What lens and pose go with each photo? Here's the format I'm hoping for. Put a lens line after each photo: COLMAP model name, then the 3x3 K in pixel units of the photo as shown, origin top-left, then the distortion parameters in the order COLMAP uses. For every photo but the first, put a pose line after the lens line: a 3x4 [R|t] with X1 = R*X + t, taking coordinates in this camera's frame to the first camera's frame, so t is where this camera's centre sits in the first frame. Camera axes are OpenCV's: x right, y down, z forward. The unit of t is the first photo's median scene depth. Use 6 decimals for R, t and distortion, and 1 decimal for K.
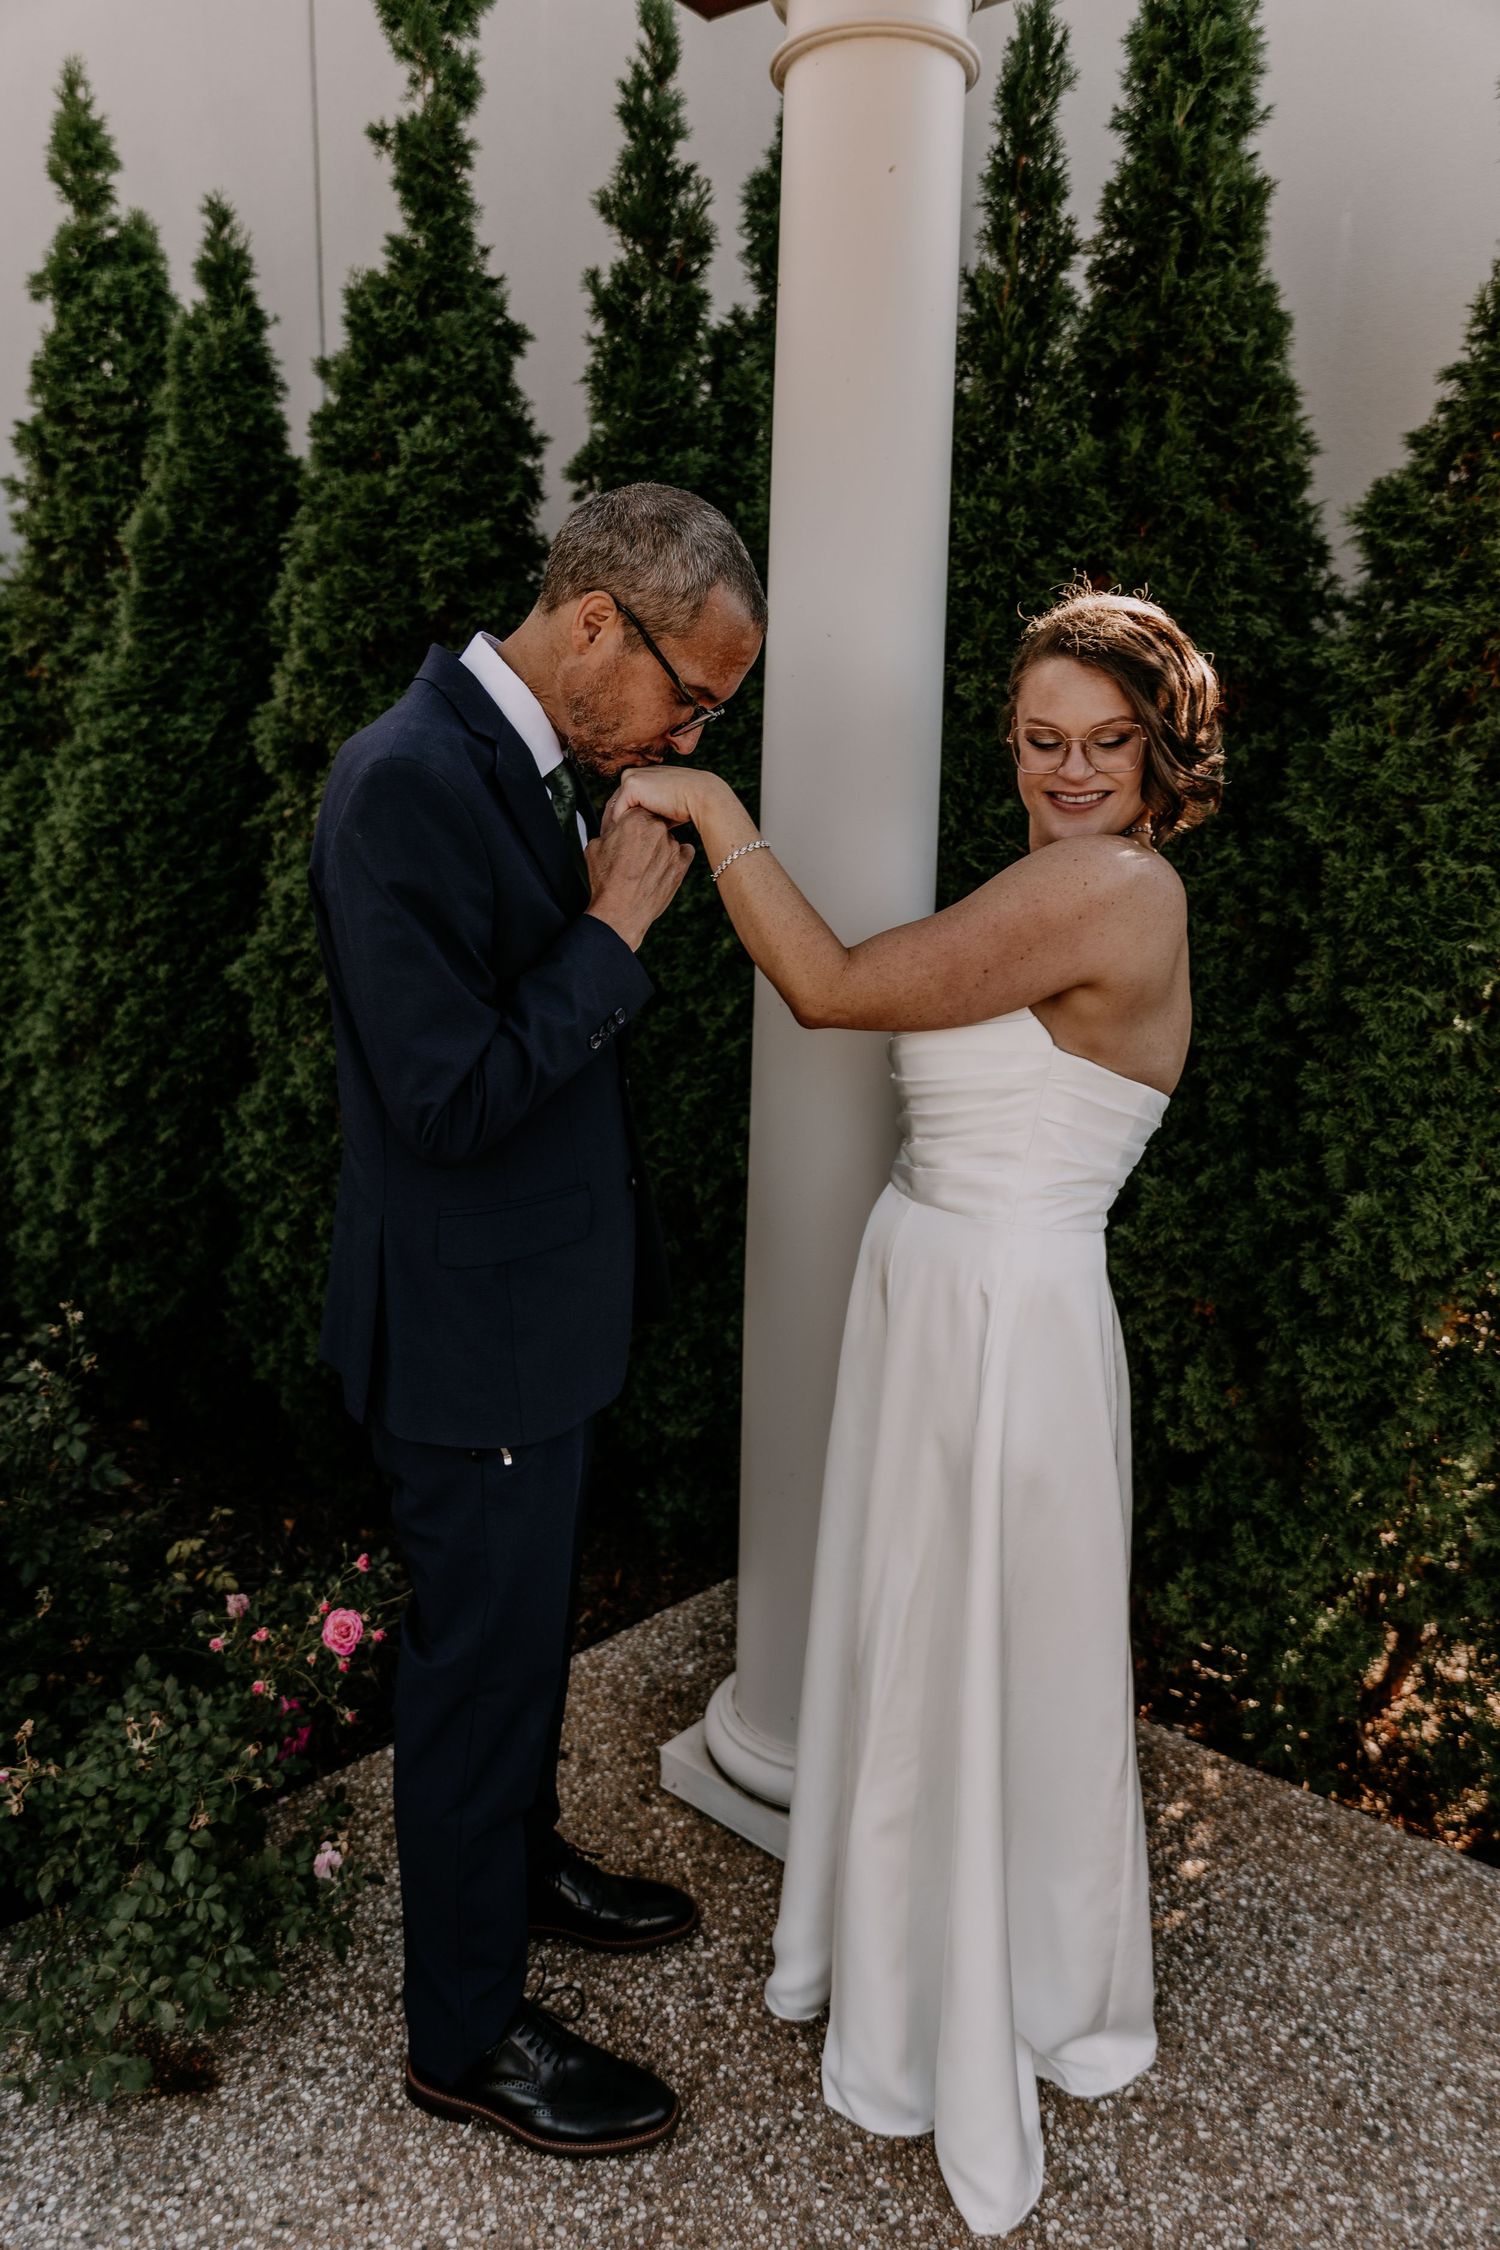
lens RADIAL K [[1524.7, 0, 733.2], [0, 1524.7, 1127.5], [0, 0, 1]] dist [0.016375, -0.015237]
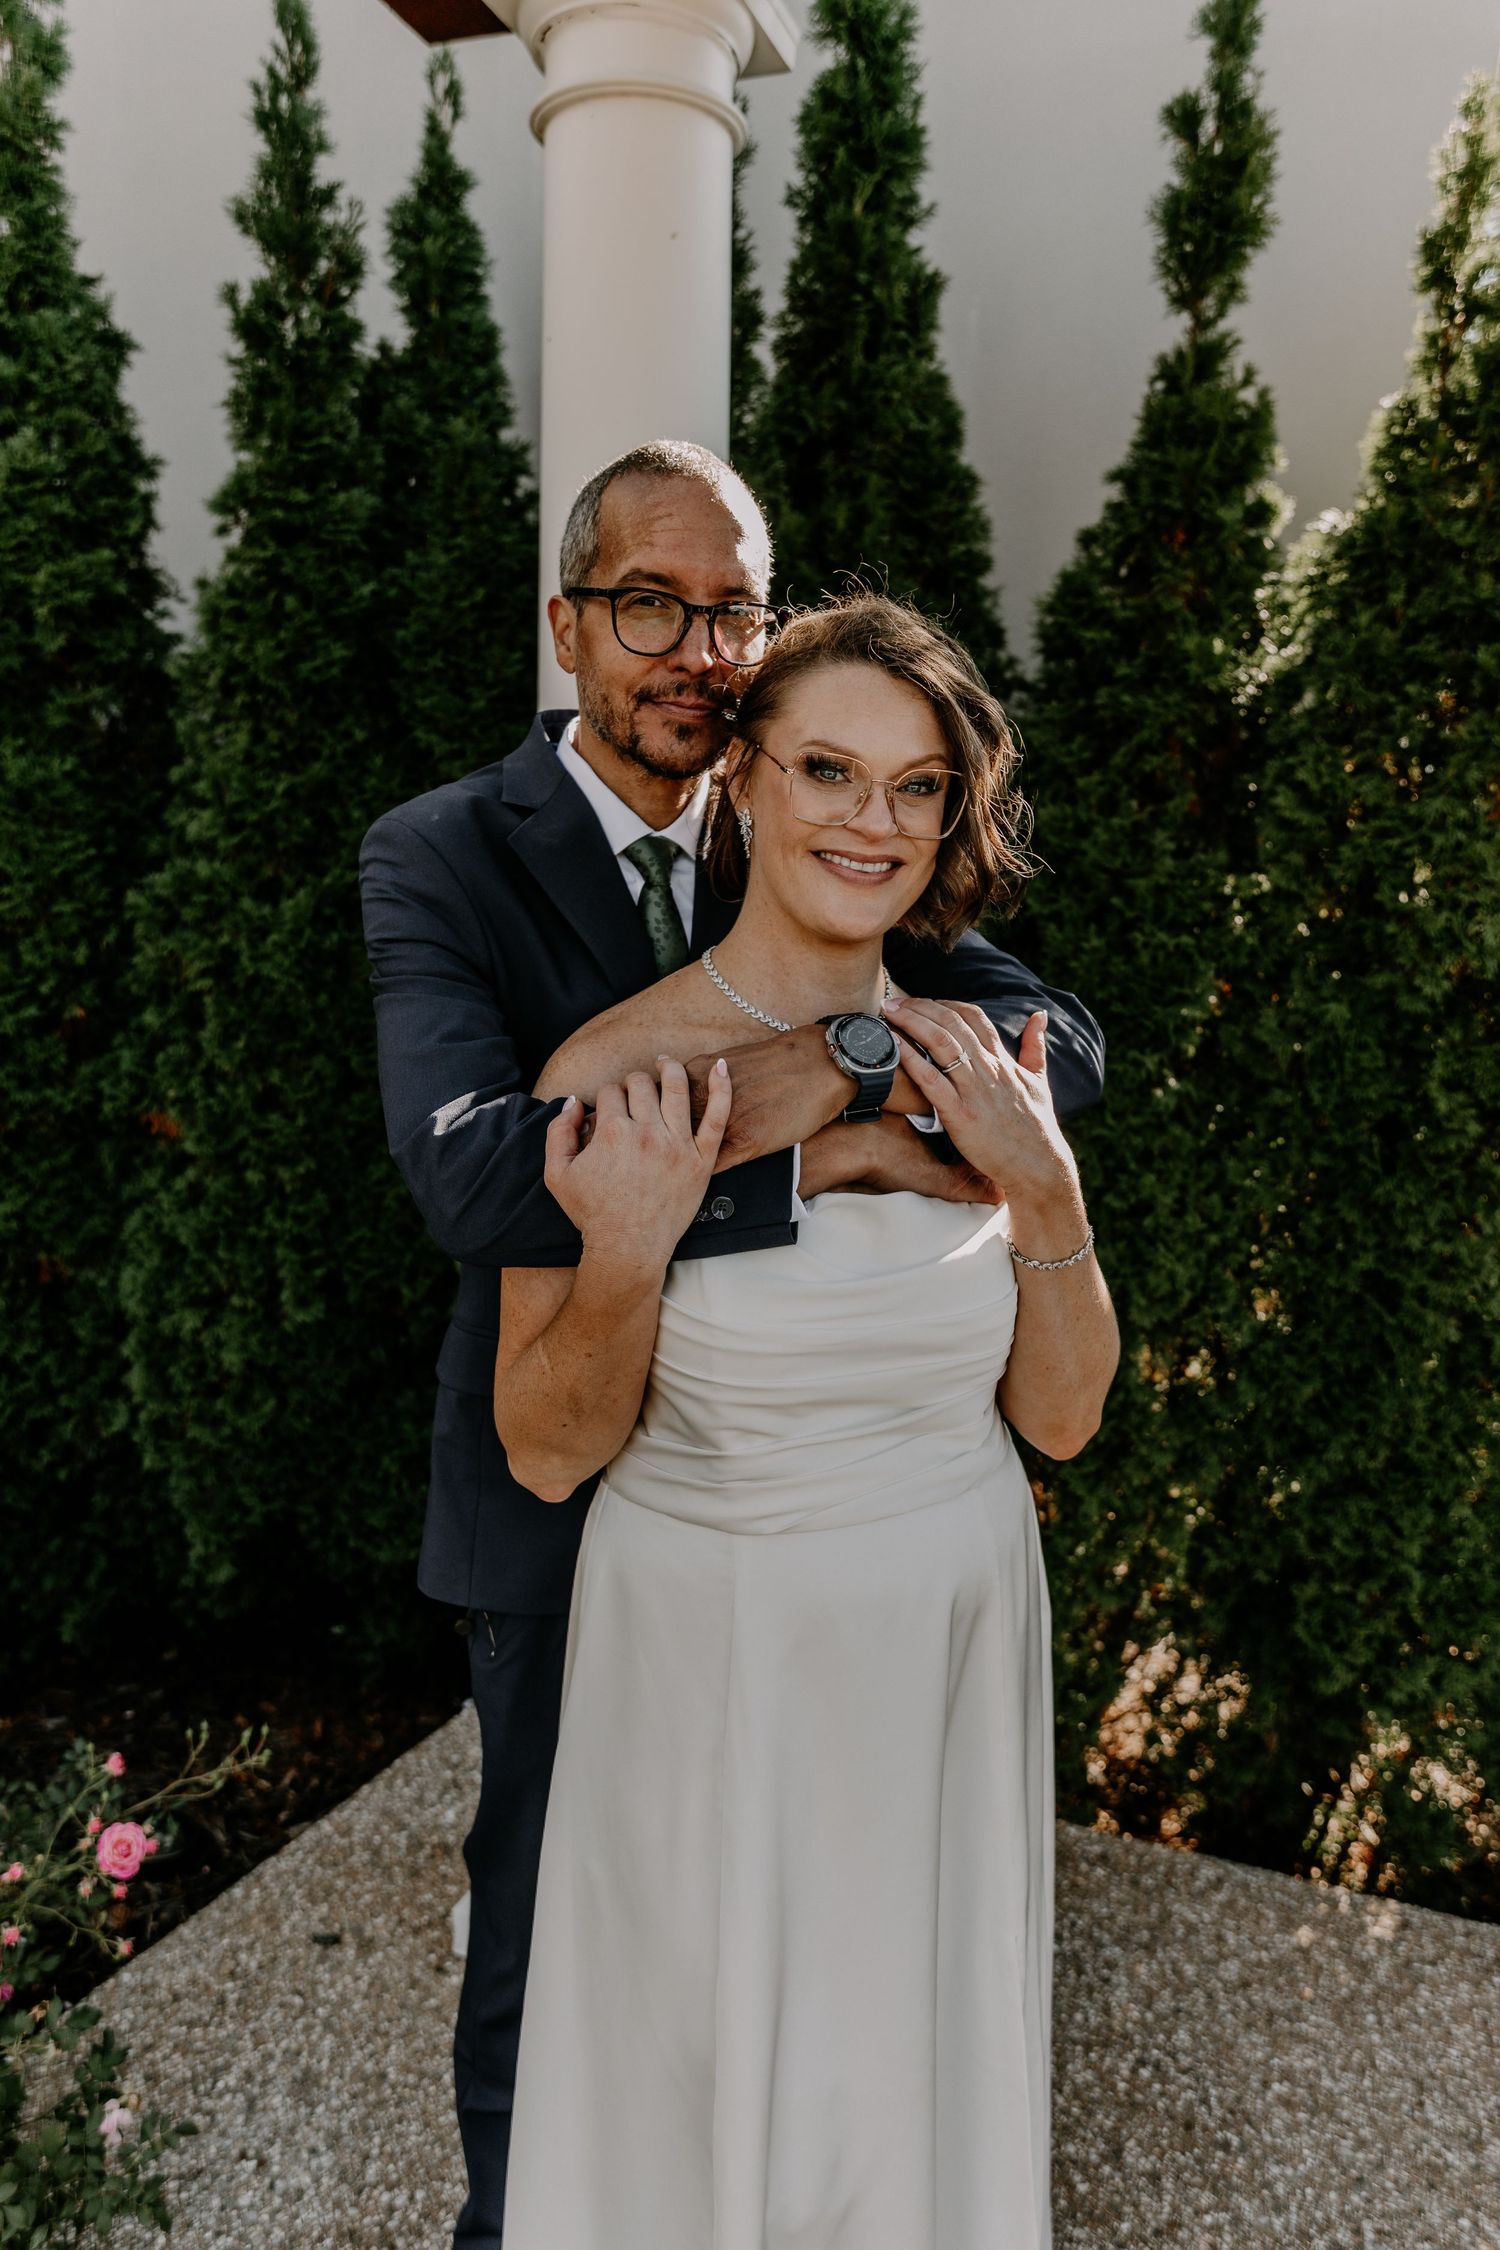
lens RADIAL K [[1597.6, 0, 734.6], [0, 1597.6, 1153.9], [0, 0, 1]] dist [0.016073, -0.012036]
pose [[0.951379, -0.056011, 0.302889, -0.144726], [0.061161, 0.998099, -0.007535, -0.026089], [-0.301891, 0.025694, 0.952996, 0.023664]]
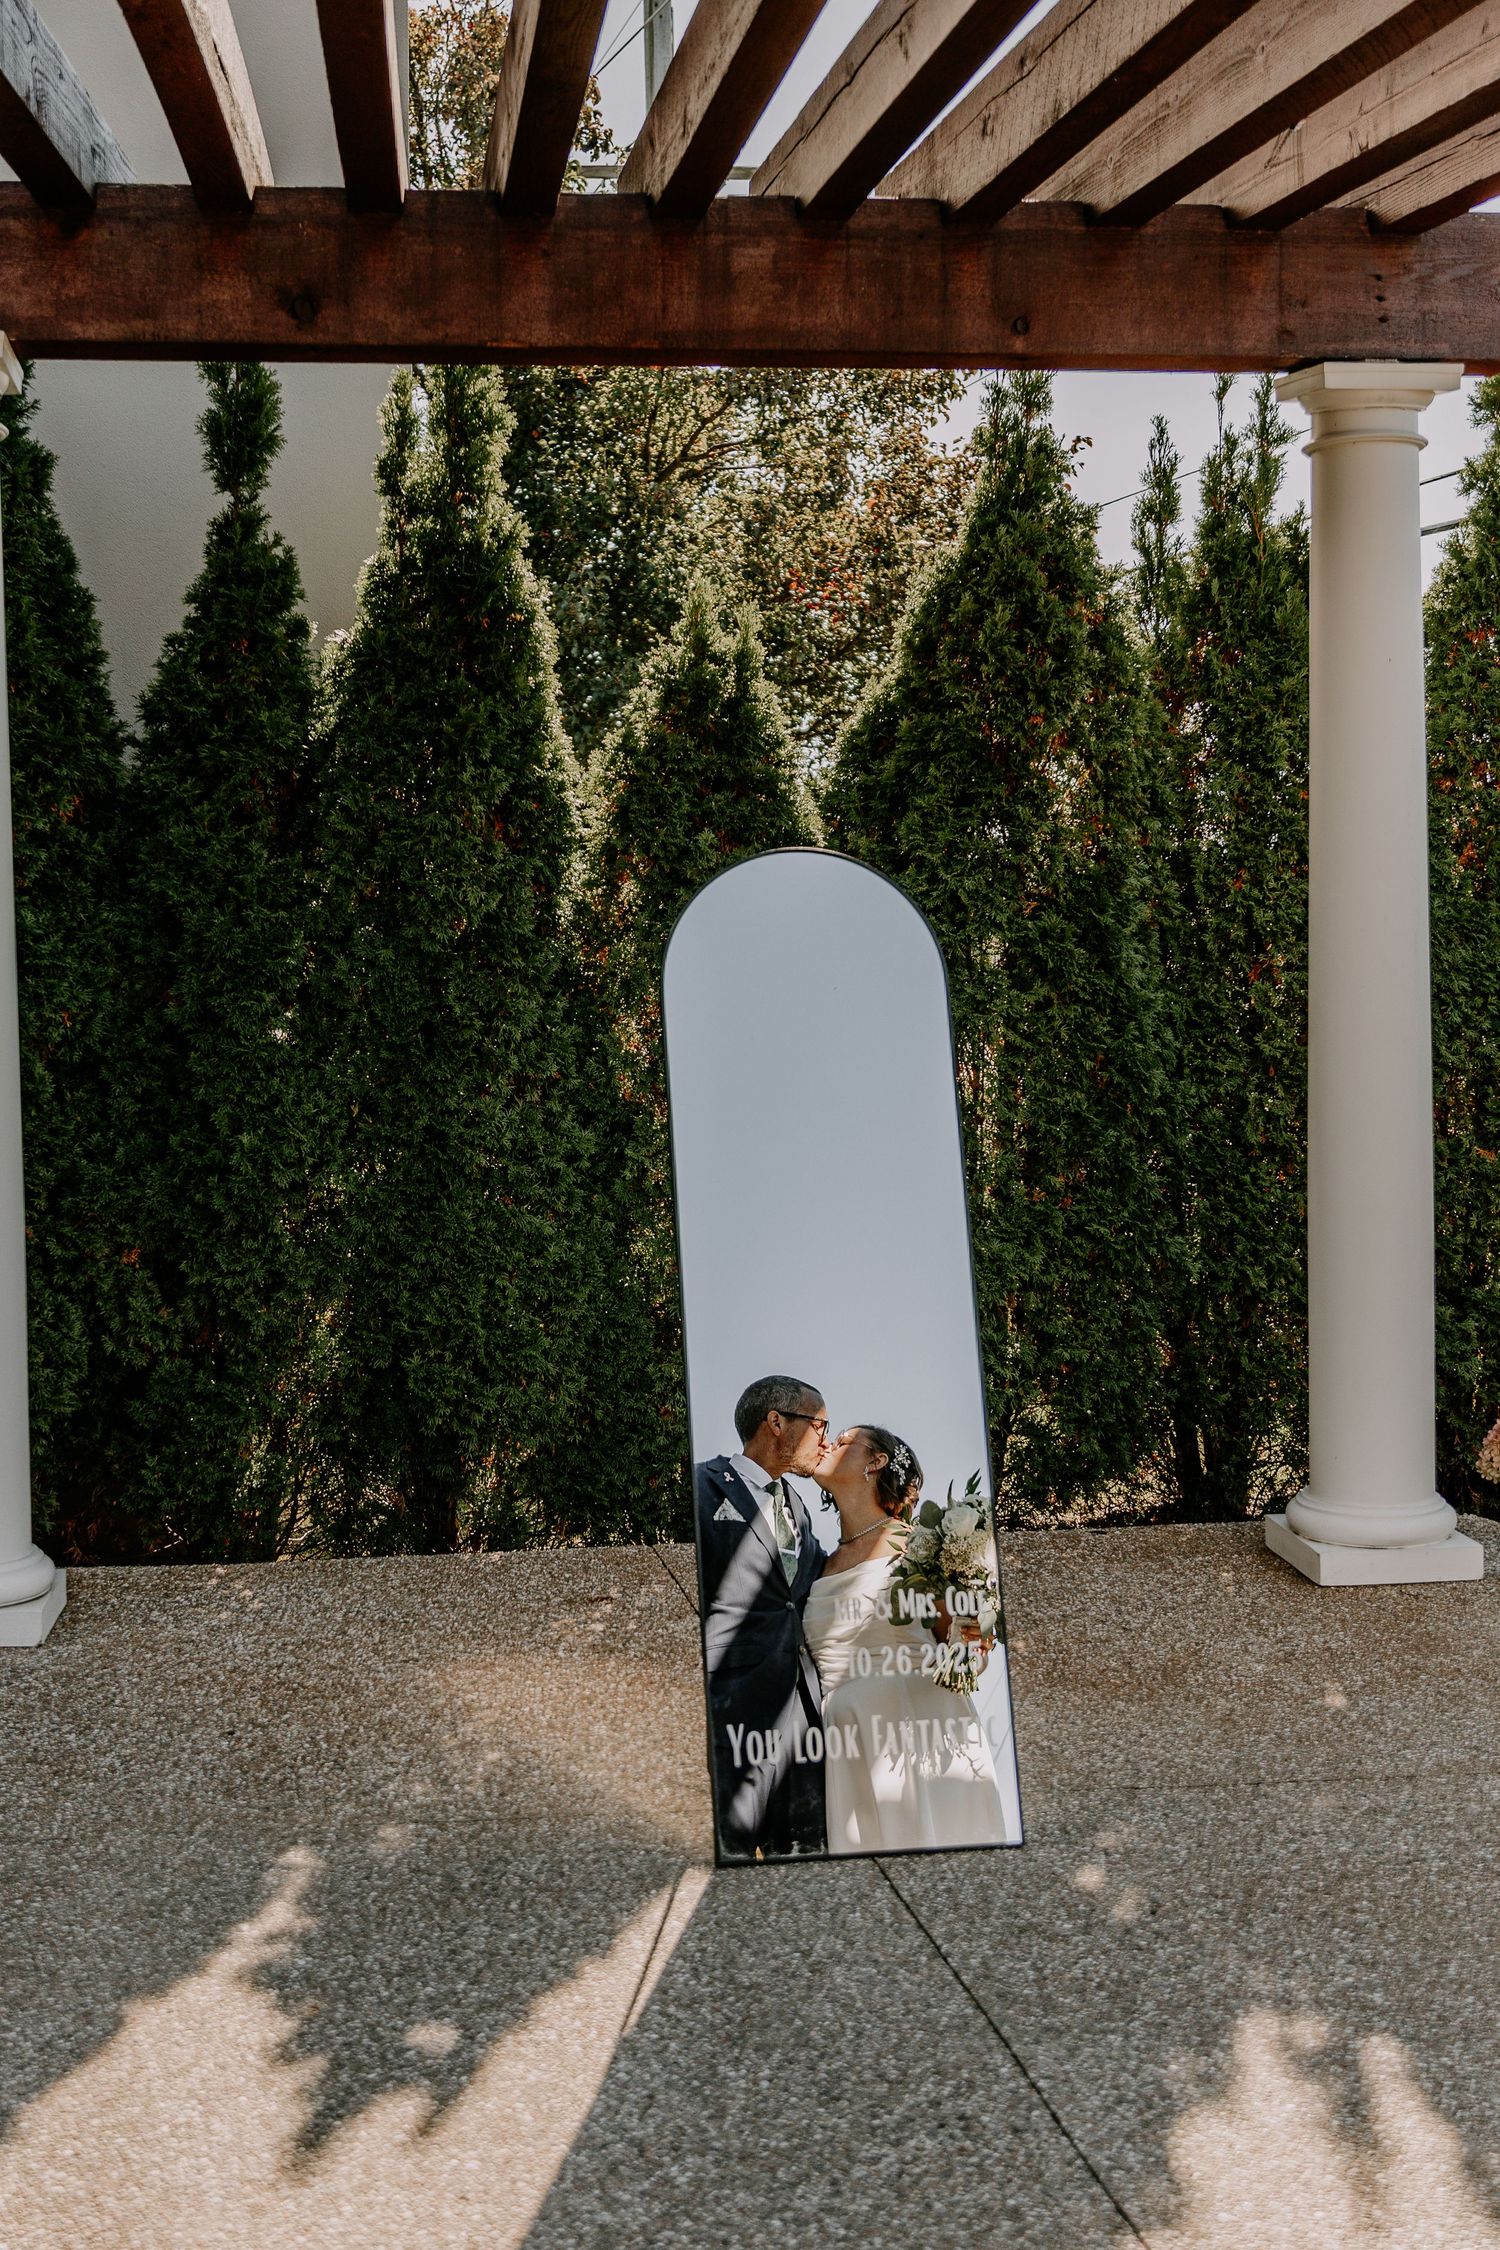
lens RADIAL K [[3246.1, 0, 747.1], [0, 3246.1, 1121.8], [0, 0, 1]] dist [-0.088749, 0.000000]
pose [[0.692244, -0.060178, 0.719150, -1.384584], [0.188941, 0.976870, -0.100129, 0.403856], [-0.696491, 0.205191, 0.687603, -1.370769]]
